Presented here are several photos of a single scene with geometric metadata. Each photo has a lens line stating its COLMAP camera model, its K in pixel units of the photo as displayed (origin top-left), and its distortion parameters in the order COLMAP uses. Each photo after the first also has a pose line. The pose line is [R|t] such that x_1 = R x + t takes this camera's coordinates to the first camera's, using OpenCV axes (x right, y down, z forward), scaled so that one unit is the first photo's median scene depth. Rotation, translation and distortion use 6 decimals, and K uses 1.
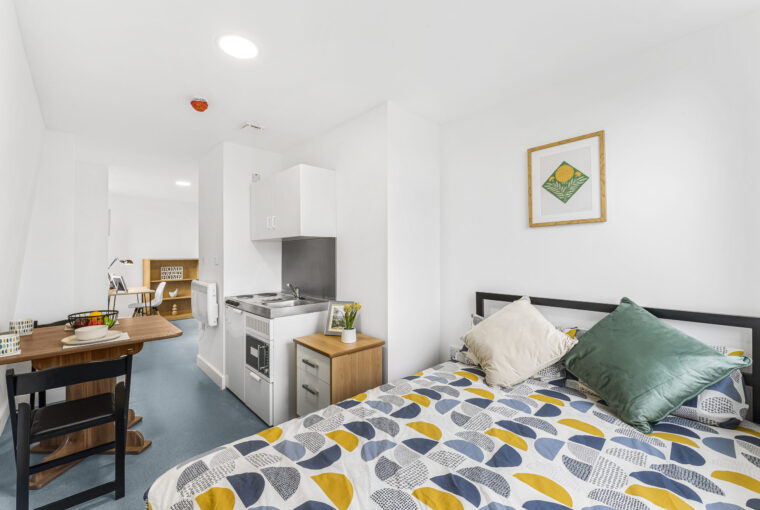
lens RADIAL K [[311.9, 0, 375.0], [0, 311.9, 254.7], [0, 0, 1]] dist [0.002281, 0.000251]
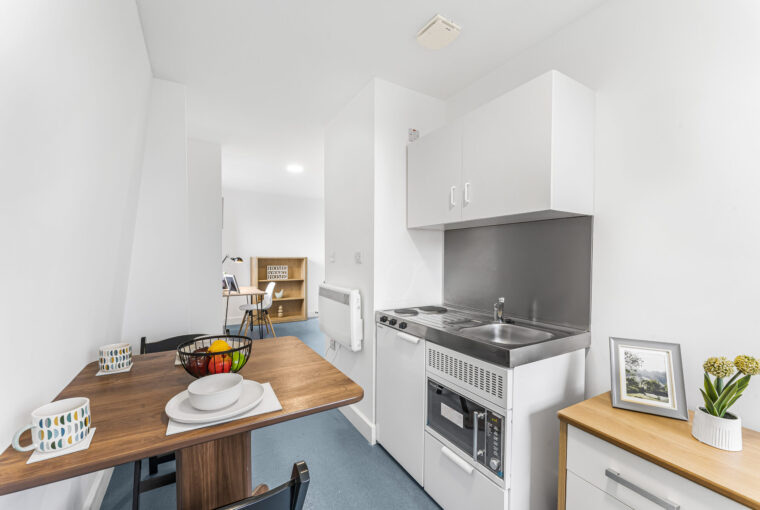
lens RADIAL K [[311.9, 0, 379.8], [0, 311.9, 269.0], [0, 0, 1]] dist [0.002281, 0.000251]
pose [[0.975761, 0.019207, -0.217993, -0.317411], [-0.010557, 0.999113, 0.040775, 0.016484], [0.218582, -0.037486, 0.975098, 0.335330]]
